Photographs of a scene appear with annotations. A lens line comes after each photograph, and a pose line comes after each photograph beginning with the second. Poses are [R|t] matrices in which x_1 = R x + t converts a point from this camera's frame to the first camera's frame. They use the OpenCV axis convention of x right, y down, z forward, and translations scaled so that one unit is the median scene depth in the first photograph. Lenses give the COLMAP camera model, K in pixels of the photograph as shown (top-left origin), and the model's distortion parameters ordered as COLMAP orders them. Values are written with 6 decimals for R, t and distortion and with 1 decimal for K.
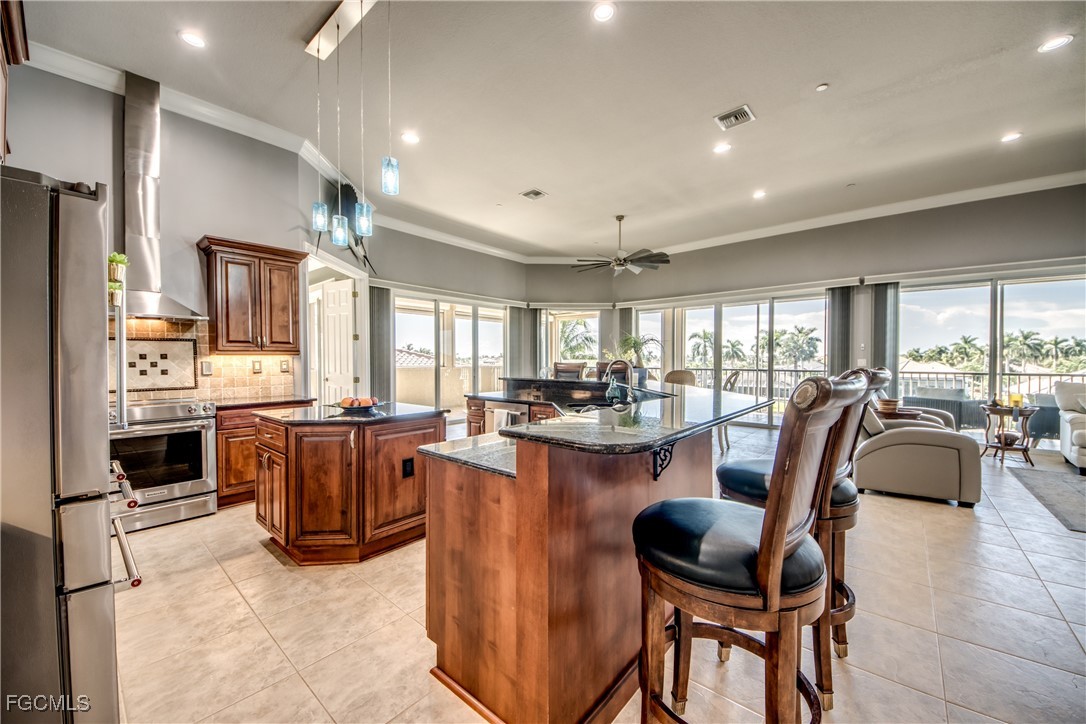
lens RADIAL K [[412.2, 0, 544.3], [0, 412.2, 365.8], [0, 0, 1]] dist [0.016989, -0.009871]
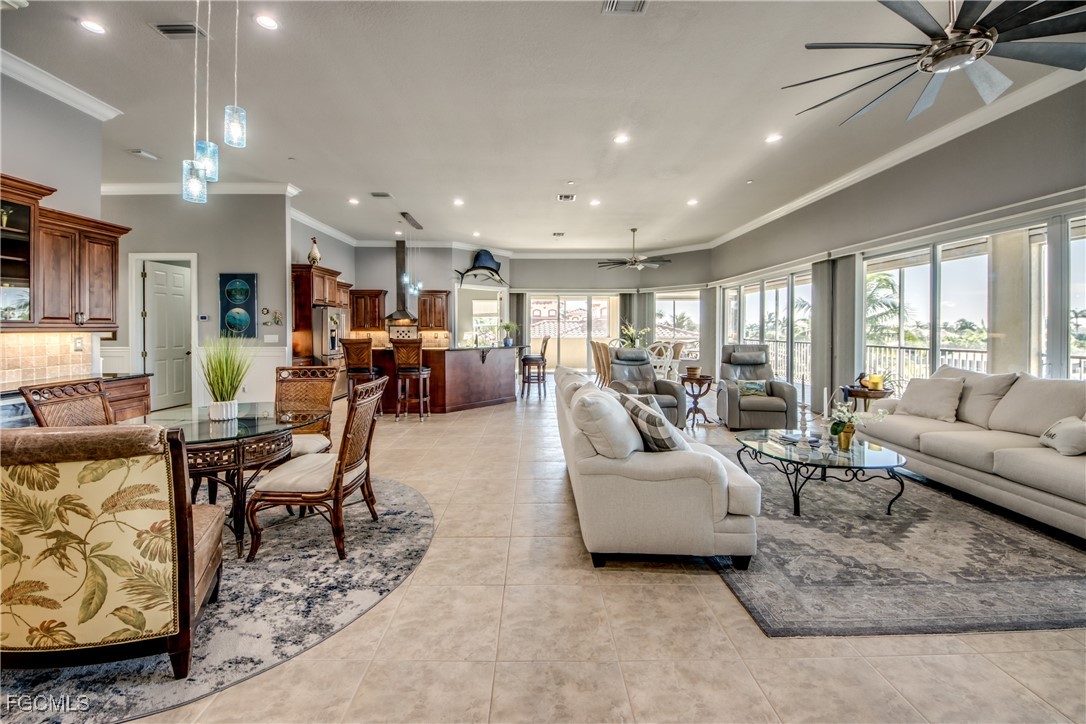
lens RADIAL K [[412.2, 0, 544.7], [0, 412.2, 330.0], [0, 0, 1]] dist [0.016989, -0.009871]
pose [[0.658838, 0.005580, -0.752264, 1.305110], [-0.015449, 0.999862, -0.006114, -0.019768], [0.752126, 0.015650, 0.658833, -0.142014]]
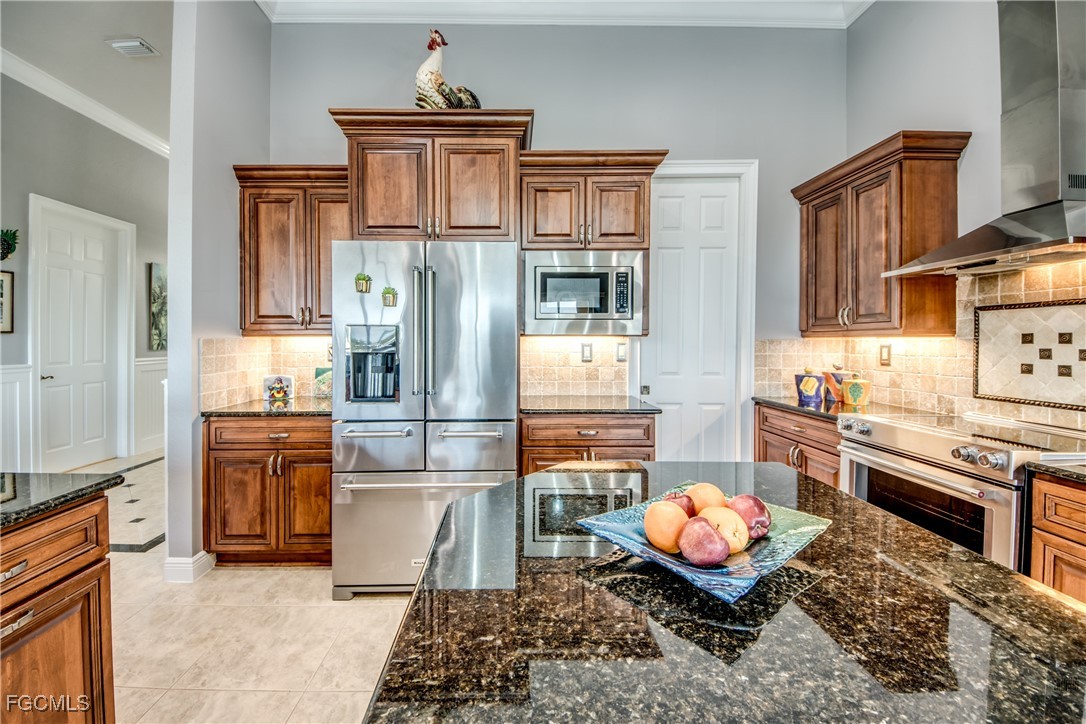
lens RADIAL K [[412.2, 0, 525.3], [0, 412.2, 344.5], [0, 0, 1]] dist [0.016989, -0.009871]
pose [[-0.755873, 0.005245, -0.654698, -0.106961], [-0.012156, 0.999683, 0.022043, -0.011579], [0.654606, 0.024620, -0.755569, 0.625067]]
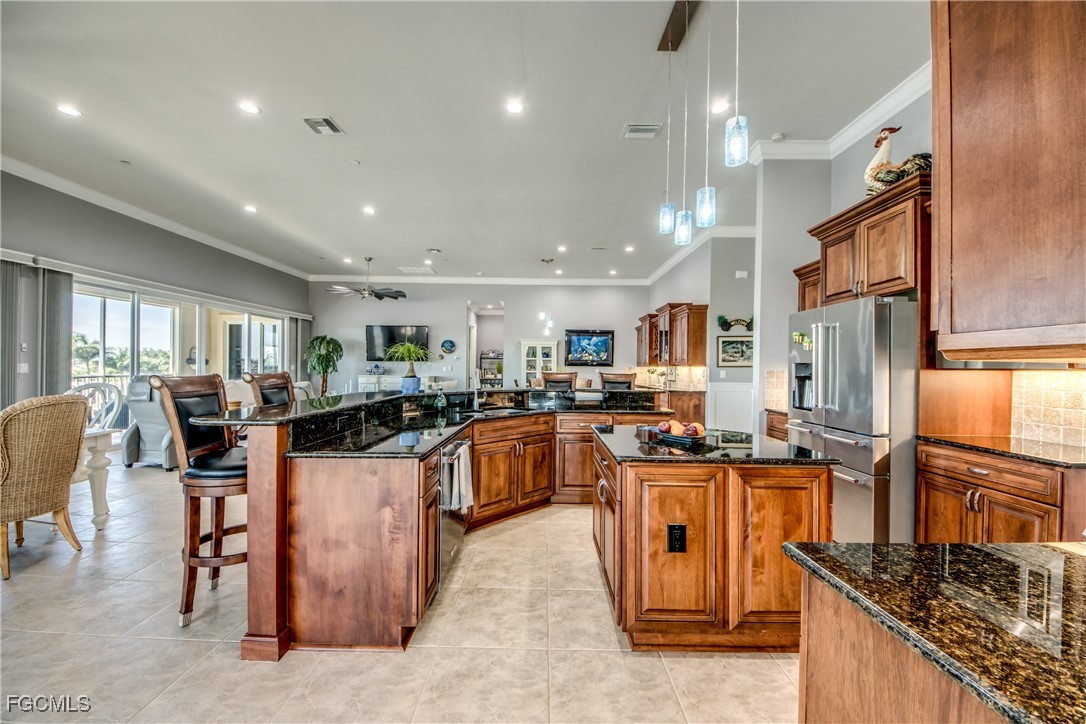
lens RADIAL K [[412.2, 0, 535.4], [0, 412.2, 365.2], [0, 0, 1]] dist [0.016989, -0.009871]
pose [[-0.630103, -0.002818, 0.776506, -0.476686], [0.001811, 0.999985, 0.005099, -0.019401], [-0.776509, 0.004620, -0.630089, 0.949586]]
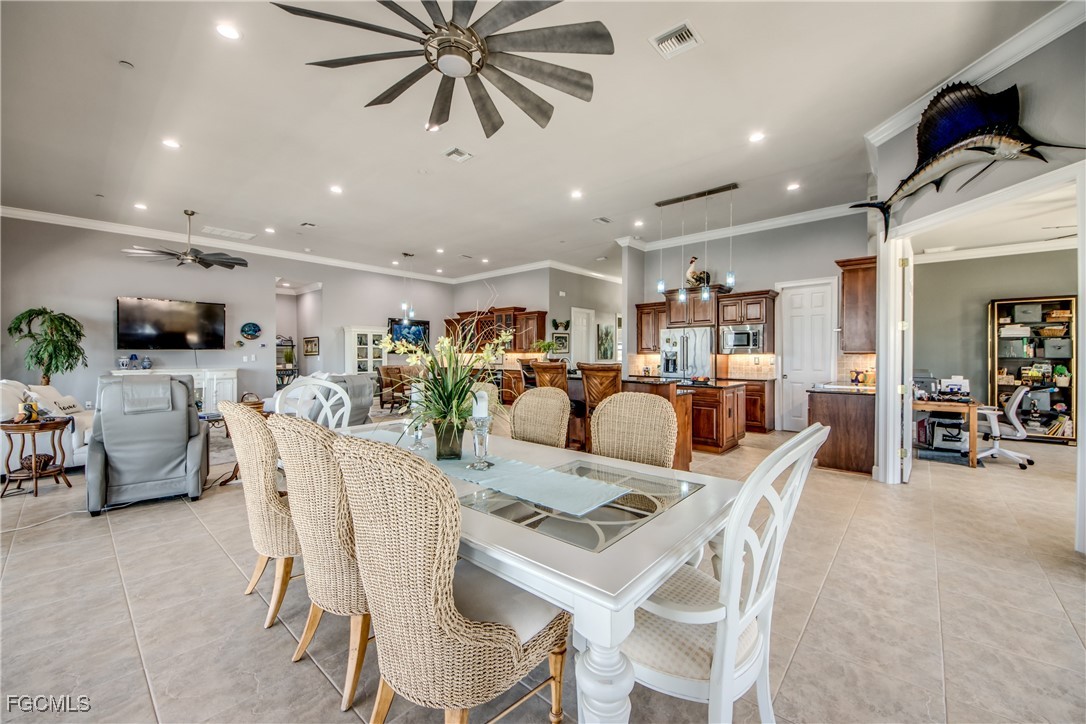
lens RADIAL K [[412.2, 0, 550.4], [0, 412.2, 358.9], [0, 0, 1]] dist [0.016989, -0.009871]
pose [[-0.999629, 0.000712, 0.027237, 0.117308], [0.001529, 0.999549, 0.029975, -0.037197], [-0.027204, 0.030005, -0.999179, 1.649081]]
